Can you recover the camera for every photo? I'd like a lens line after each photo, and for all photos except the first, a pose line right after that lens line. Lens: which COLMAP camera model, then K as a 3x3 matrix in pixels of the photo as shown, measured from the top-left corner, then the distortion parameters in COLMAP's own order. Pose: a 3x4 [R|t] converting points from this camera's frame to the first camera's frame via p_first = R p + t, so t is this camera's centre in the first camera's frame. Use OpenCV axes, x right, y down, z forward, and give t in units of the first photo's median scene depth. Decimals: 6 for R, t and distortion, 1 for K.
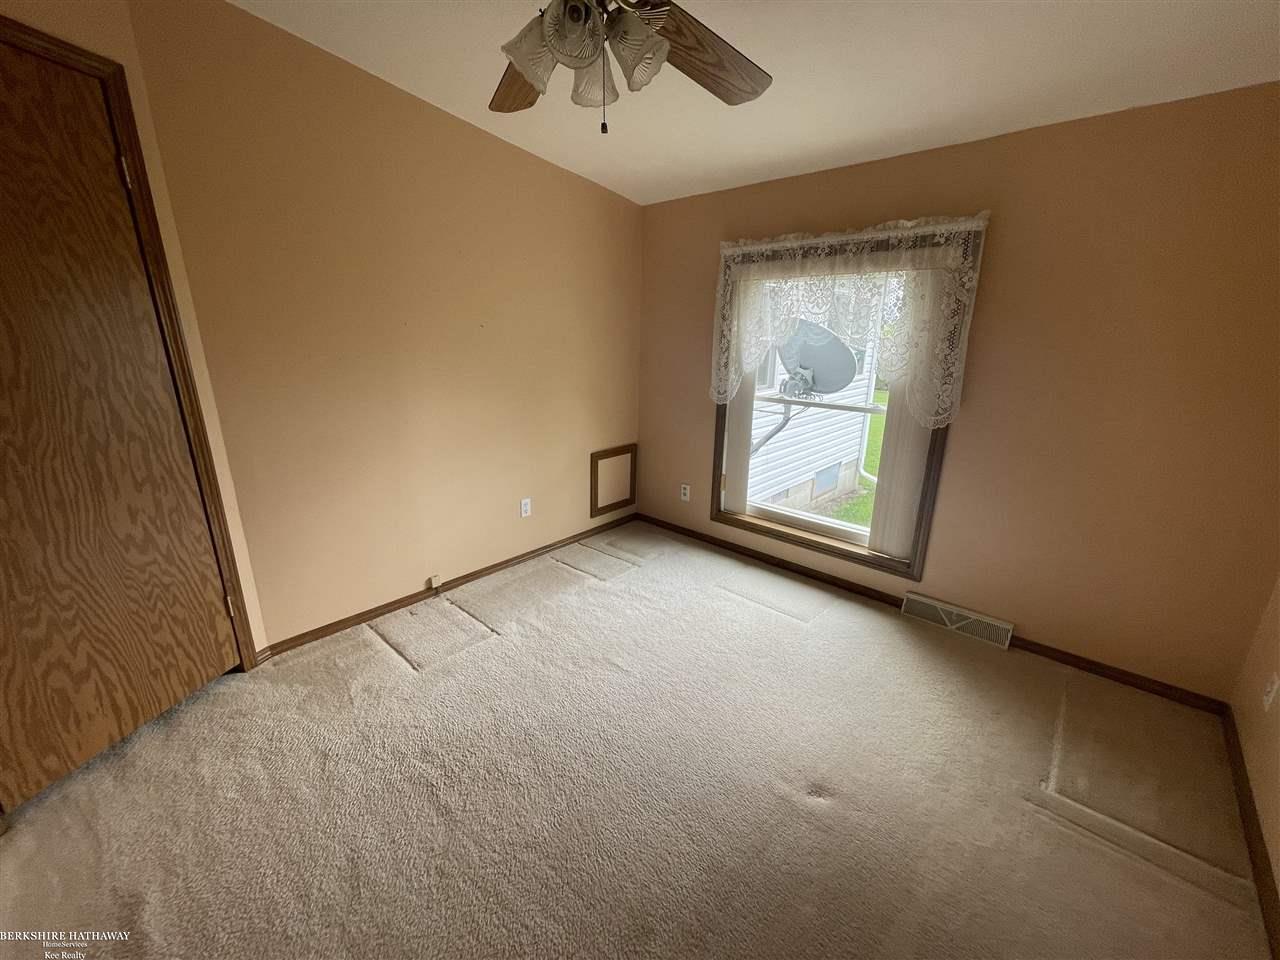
lens RADIAL K [[513.4, 0, 640.9], [0, 513.4, 479.4], [0, 0, 1]] dist [-0.014808, -0.000840]
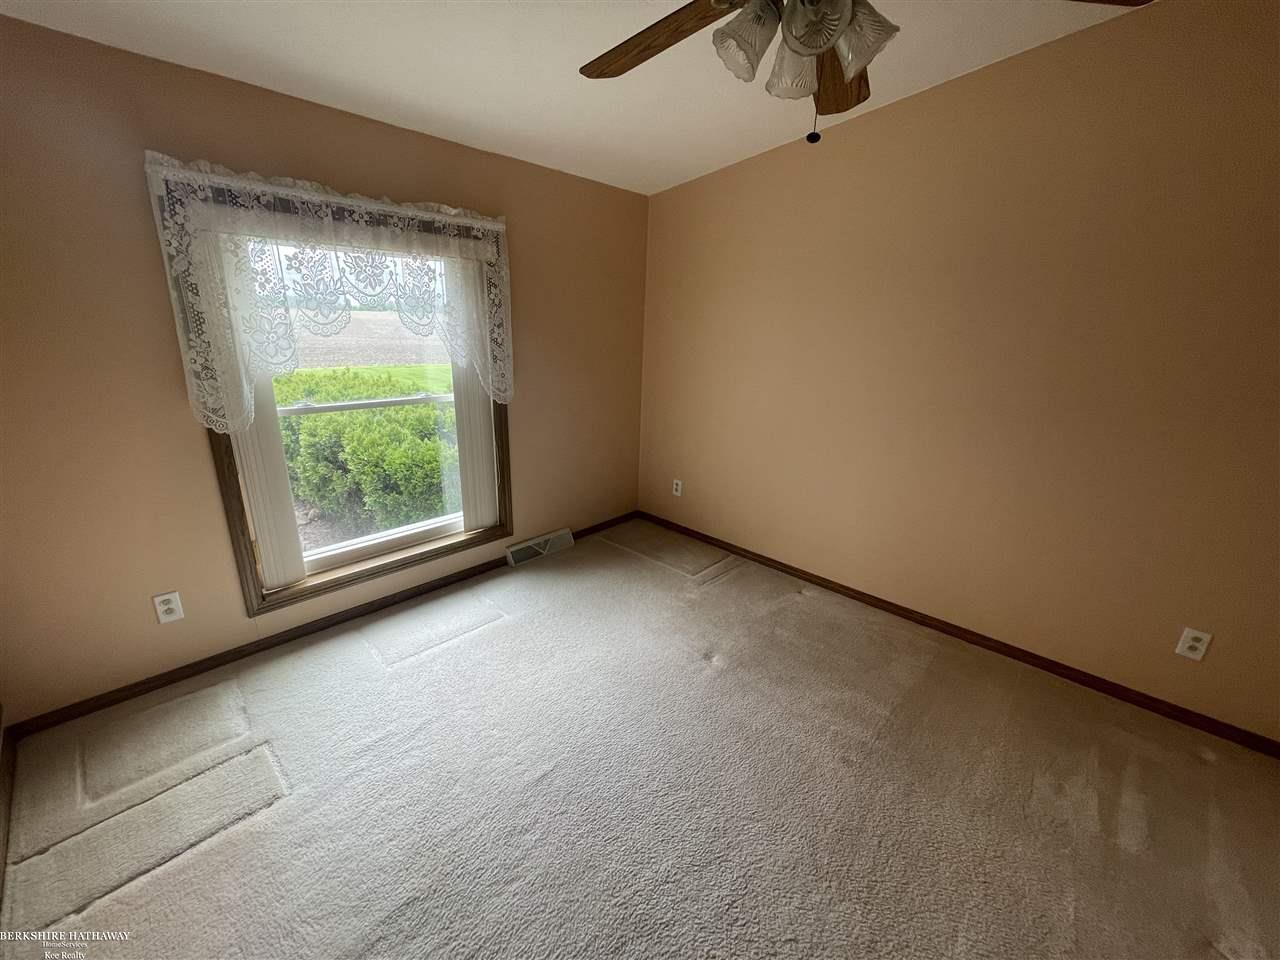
lens RADIAL K [[513.4, 0, 633.5], [0, 513.4, 481.4], [0, 0, 1]] dist [-0.014808, -0.000840]
pose [[0.011986, -0.304087, 0.952569, -0.527088], [0.251917, 0.922828, 0.291423, -0.182308], [-0.967675, 0.236475, 0.087665, 0.598722]]
